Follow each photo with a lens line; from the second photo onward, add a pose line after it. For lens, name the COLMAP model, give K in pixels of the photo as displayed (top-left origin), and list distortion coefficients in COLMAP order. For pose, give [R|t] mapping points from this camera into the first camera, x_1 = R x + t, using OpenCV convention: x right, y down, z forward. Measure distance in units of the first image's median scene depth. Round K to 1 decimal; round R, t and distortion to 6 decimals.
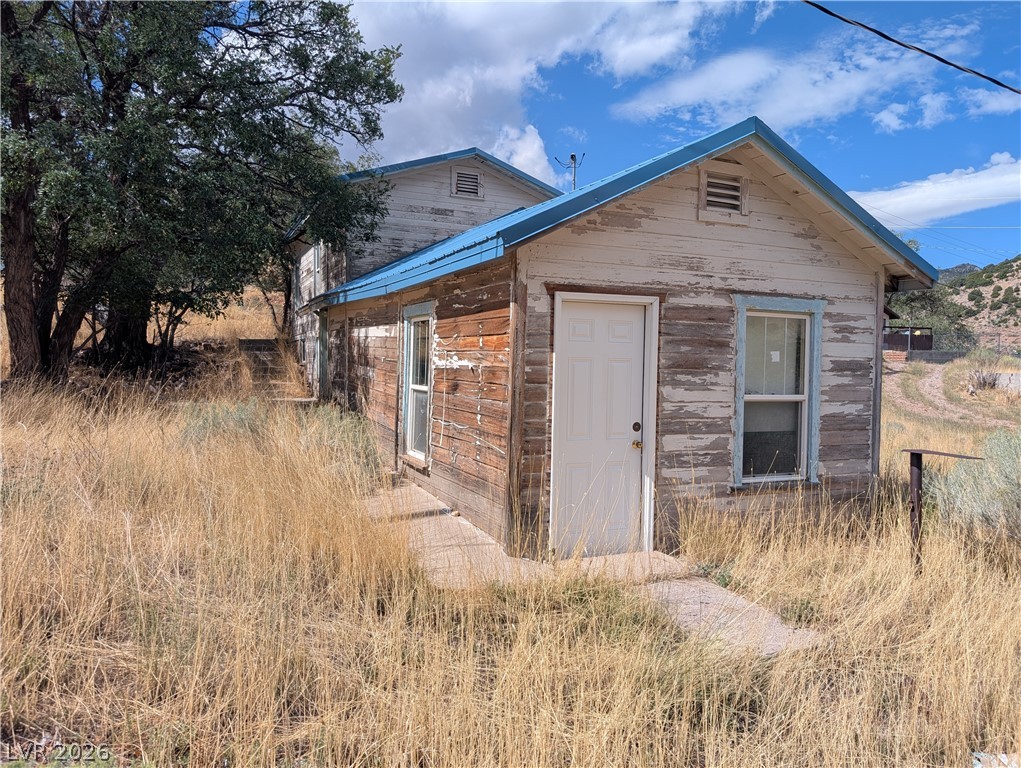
lens RADIAL K [[728.3, 0, 511.9], [0, 728.3, 375.6], [0, 0, 1]] dist [0.018205, -0.019248]
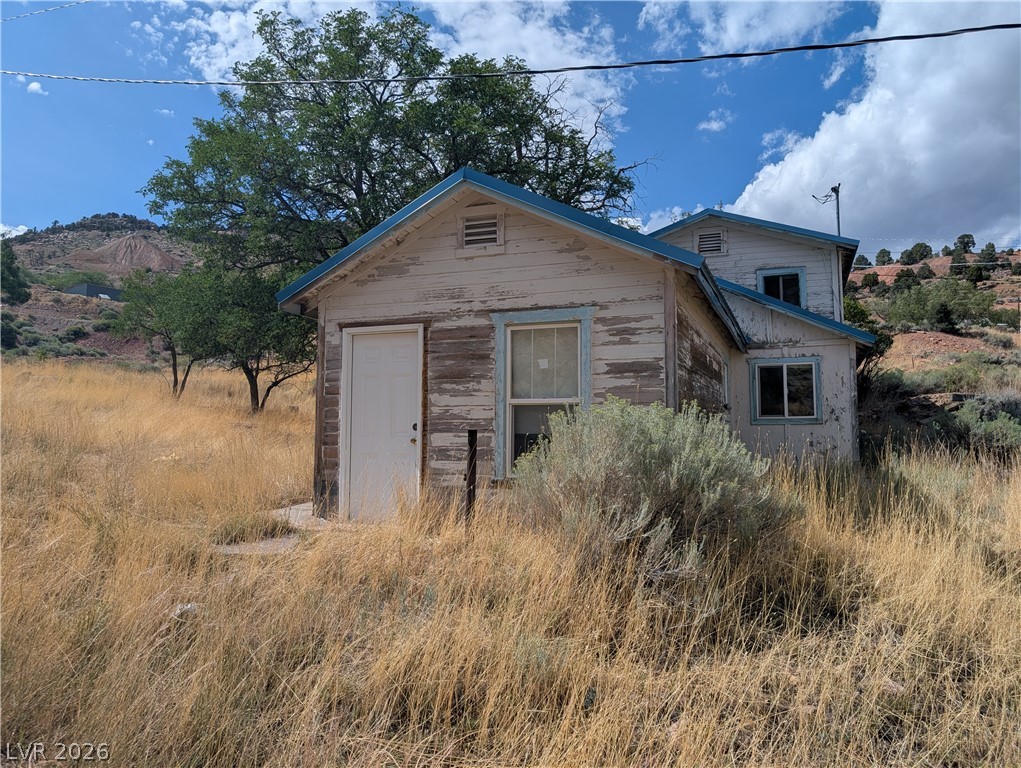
lens RADIAL K [[728.3, 0, 512.2], [0, 728.3, 389.9], [0, 0, 1]] dist [0.018205, -0.019248]
pose [[0.721785, -0.069845, -0.688584, 1.134161], [-0.000209, 0.994873, -0.101132, 0.130063], [0.692117, 0.073140, 0.718070, 0.196059]]
